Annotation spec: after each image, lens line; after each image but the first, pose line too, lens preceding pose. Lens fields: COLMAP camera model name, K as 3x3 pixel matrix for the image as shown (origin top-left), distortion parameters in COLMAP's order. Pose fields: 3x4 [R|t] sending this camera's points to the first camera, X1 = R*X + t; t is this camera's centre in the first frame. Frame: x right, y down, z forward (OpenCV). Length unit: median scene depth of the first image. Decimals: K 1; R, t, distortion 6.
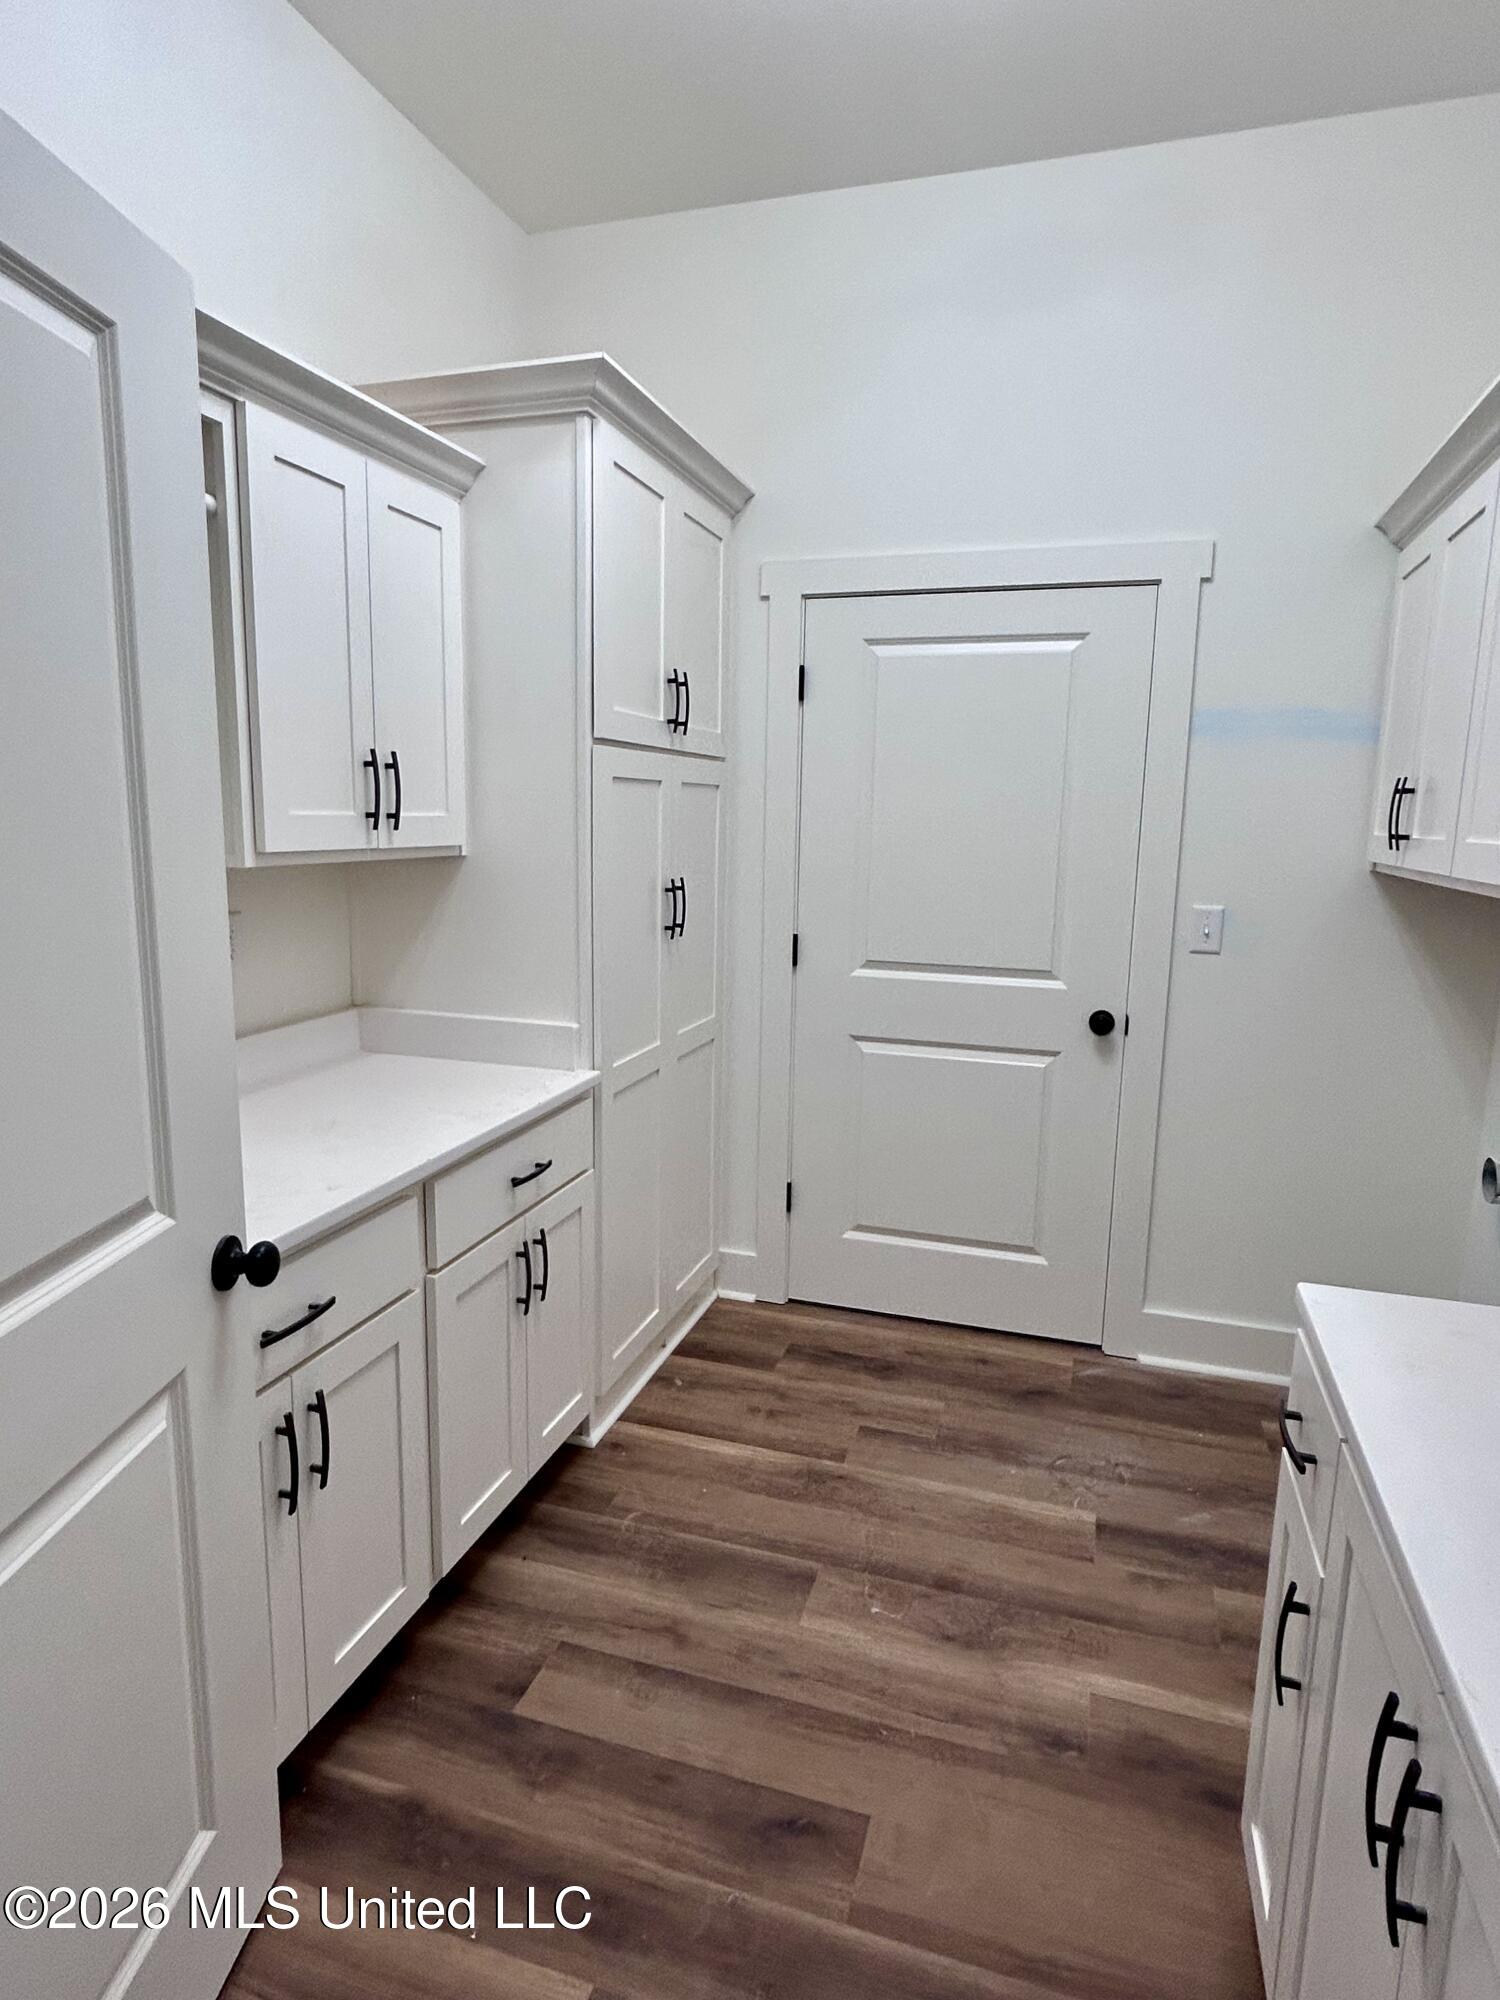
lens RADIAL K [[1140.9, 0, 751.5], [0, 1140.9, 1002.3], [0, 0, 1]] dist [-0.005132, 0.000475]
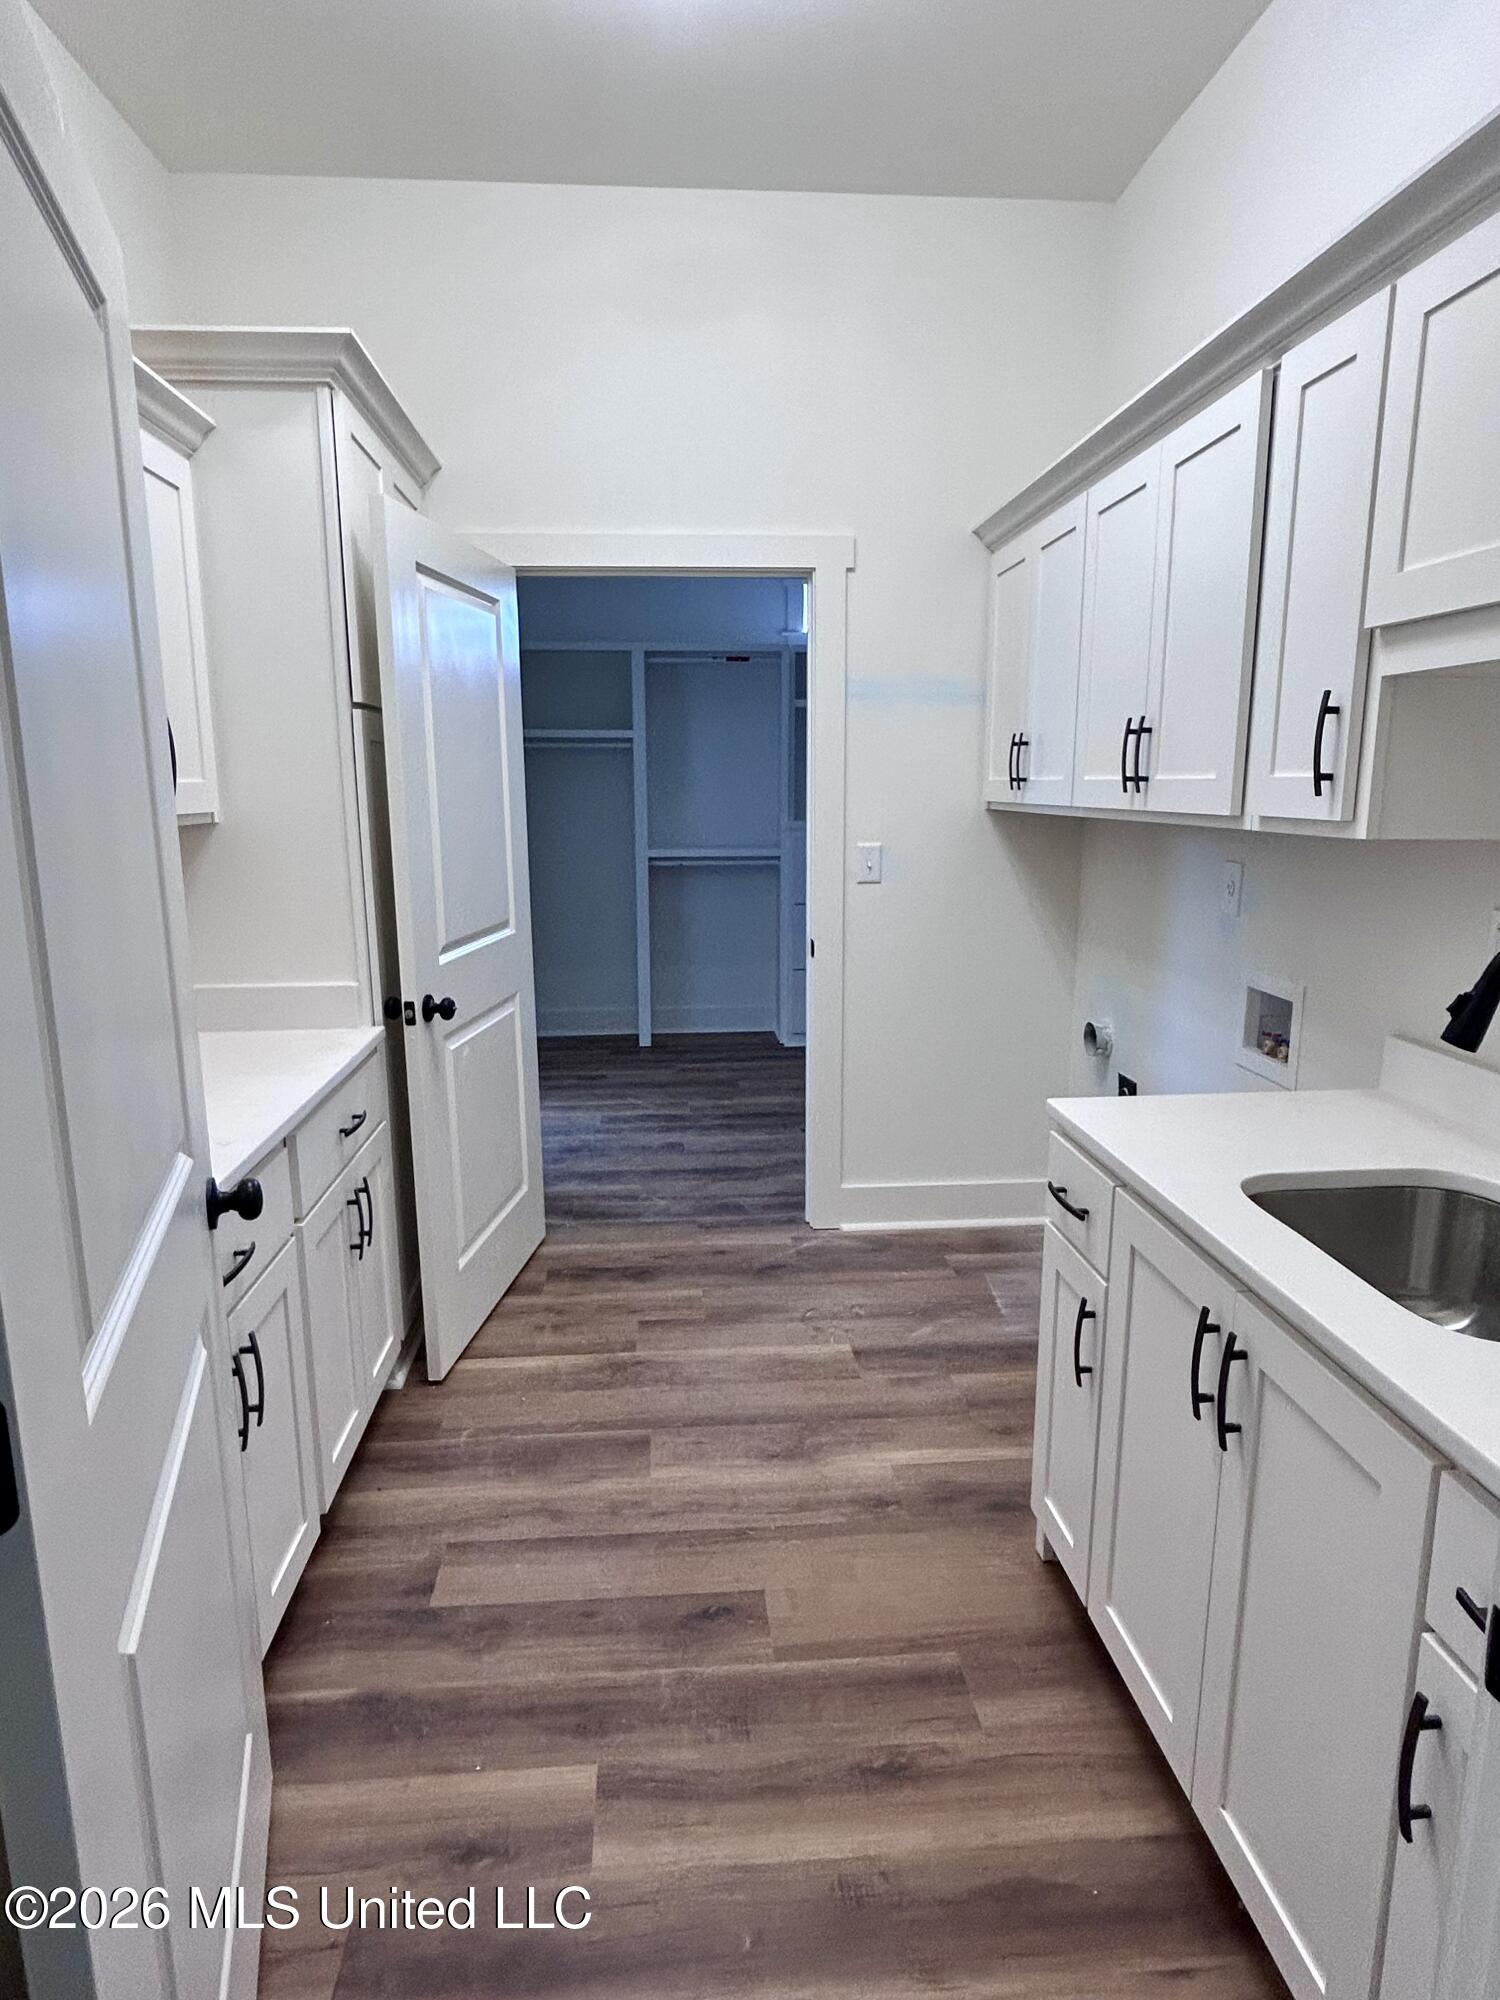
lens RADIAL K [[1140.9, 0, 744.6], [0, 1140.9, 999.5], [0, 0, 1]] dist [-0.005132, 0.000475]
pose [[0.927232, -0.095104, 0.362211, -0.225519], [0.085529, 0.995432, 0.042420, 0.022869], [-0.364590, -0.008353, 0.931131, -0.096486]]
